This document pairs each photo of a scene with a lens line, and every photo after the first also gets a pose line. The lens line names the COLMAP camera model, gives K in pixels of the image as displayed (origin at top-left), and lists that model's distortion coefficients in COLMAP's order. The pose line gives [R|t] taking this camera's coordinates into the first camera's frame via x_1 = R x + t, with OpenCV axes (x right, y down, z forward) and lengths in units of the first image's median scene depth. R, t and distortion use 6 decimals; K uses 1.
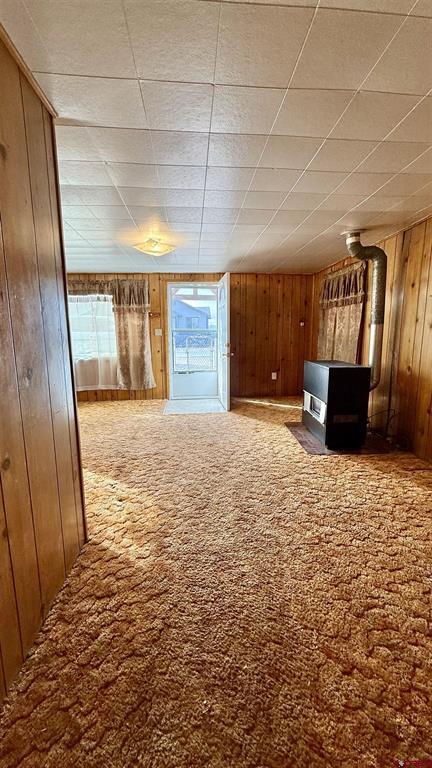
lens RADIAL K [[306.7, 0, 216.0], [0, 306.7, 383.5], [0, 0, 1]] dist [-0.000142, 0.000174]
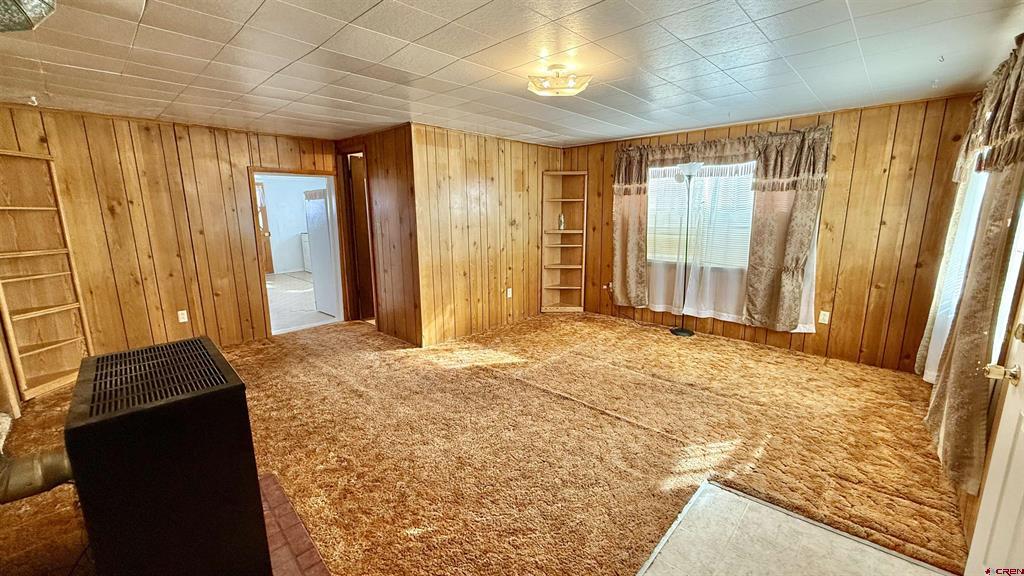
lens RADIAL K [[408.9, 0, 509.6], [0, 408.9, 288.1], [0, 0, 1]] dist [-0.000142, 0.000174]
pose [[-0.745978, 0.145859, -0.649802, 0.241013], [-0.086980, 0.946024, 0.312205, -0.211708], [0.660266, 0.289418, -0.693026, 1.010190]]
